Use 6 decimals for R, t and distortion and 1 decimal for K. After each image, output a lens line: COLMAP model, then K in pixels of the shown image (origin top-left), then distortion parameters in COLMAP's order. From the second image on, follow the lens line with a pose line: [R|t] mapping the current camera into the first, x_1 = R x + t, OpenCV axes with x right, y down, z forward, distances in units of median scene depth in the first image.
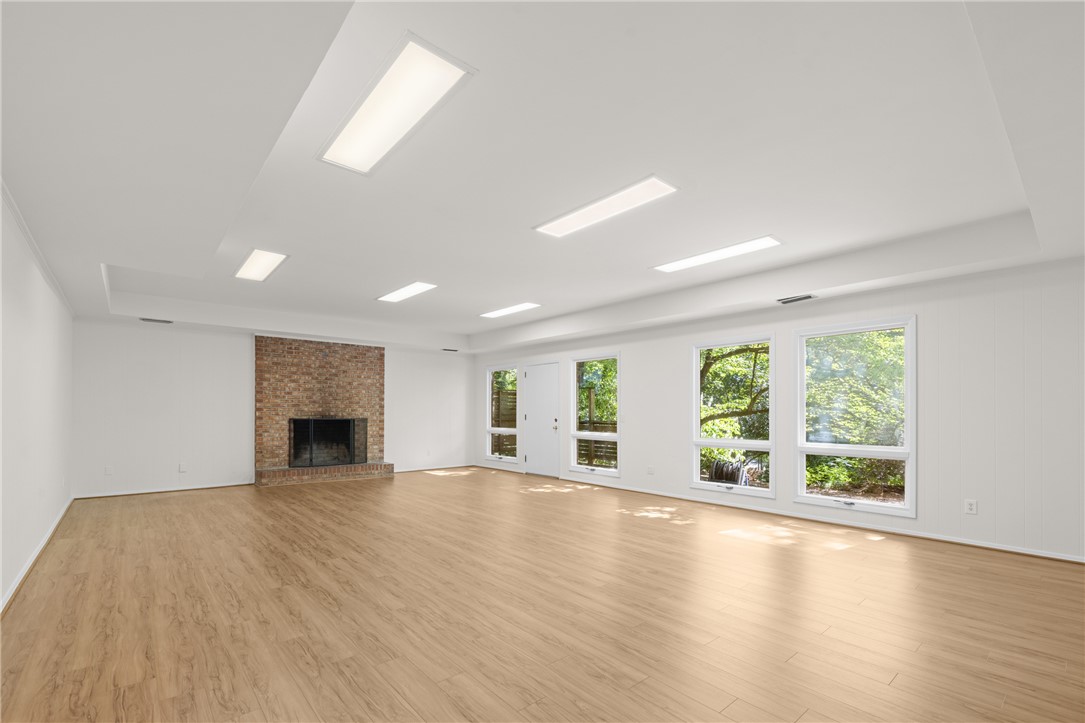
lens RADIAL K [[468.5, 0, 550.8], [0, 468.5, 409.1], [0, 0, 1]] dist [-0.002386, 0.000840]
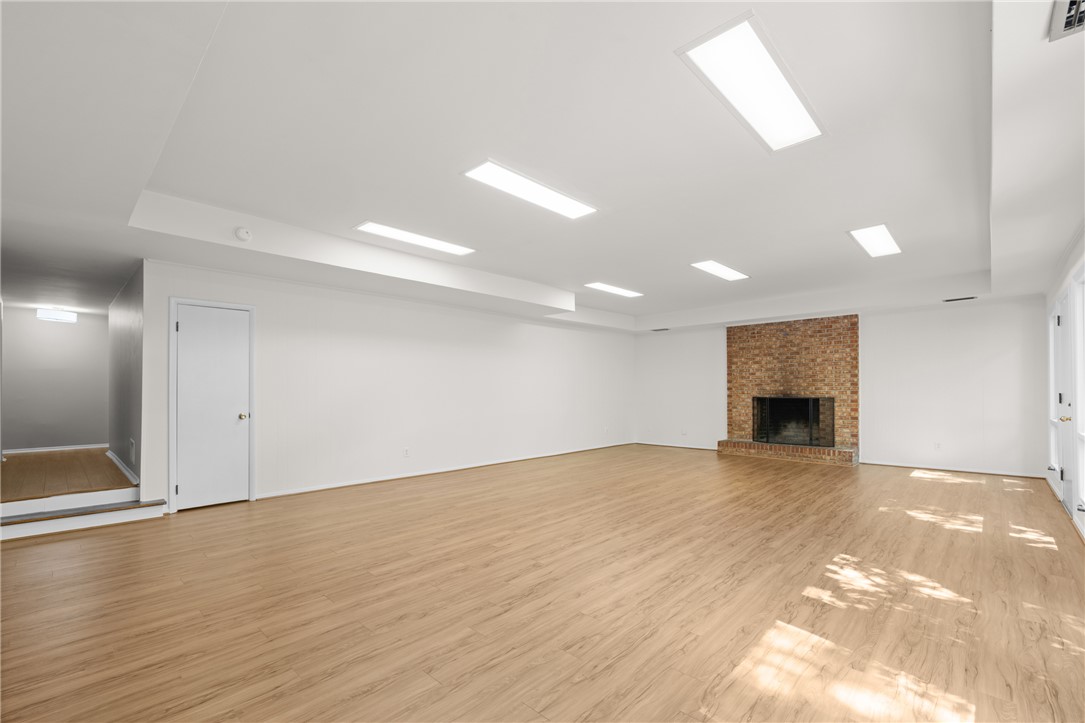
lens RADIAL K [[468.5, 0, 544.3], [0, 468.5, 362.3], [0, 0, 1]] dist [-0.002386, 0.000840]
pose [[0.099259, -0.065210, -0.992923, 0.477946], [0.009141, 0.997868, -0.064621, 0.005970], [0.995020, -0.002662, 0.099644, 0.384282]]
